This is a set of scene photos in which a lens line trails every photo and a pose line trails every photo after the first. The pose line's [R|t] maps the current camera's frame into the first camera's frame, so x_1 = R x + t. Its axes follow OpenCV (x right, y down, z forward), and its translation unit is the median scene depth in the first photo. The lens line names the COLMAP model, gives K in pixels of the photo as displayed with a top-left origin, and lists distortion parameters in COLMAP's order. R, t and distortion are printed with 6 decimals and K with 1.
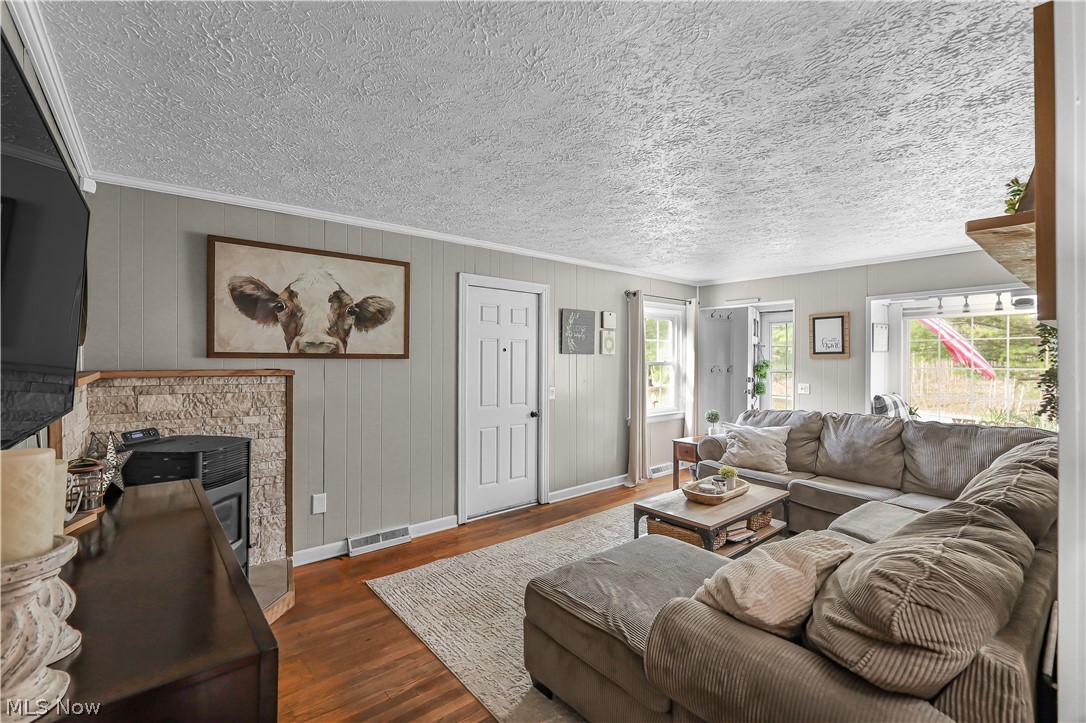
lens RADIAL K [[482.7, 0, 539.7], [0, 482.7, 355.0], [0, 0, 1]] dist [0.000422, 0.000236]
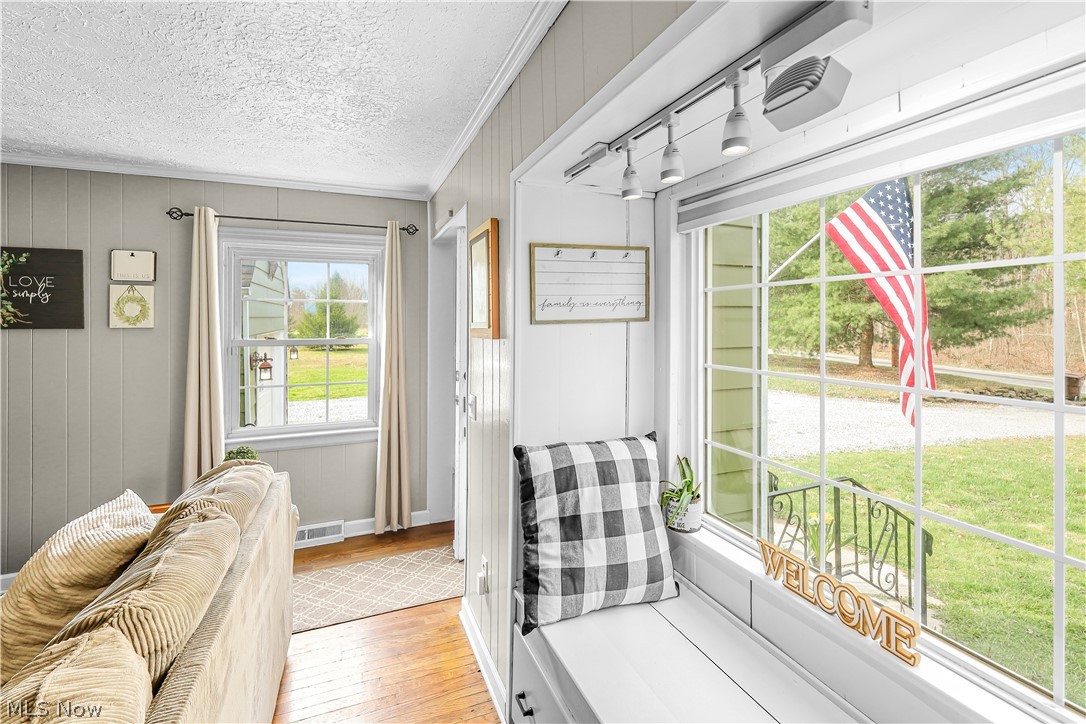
lens RADIAL K [[496.4, 0, 545.4], [0, 496.4, 313.2], [0, 0, 1]] dist [0.002516, 0.000313]
pose [[0.955323, -0.012642, -0.295295, 0.834928], [0.009644, 0.999886, -0.011607, -0.007885], [0.295408, 0.008241, 0.955336, 0.662260]]
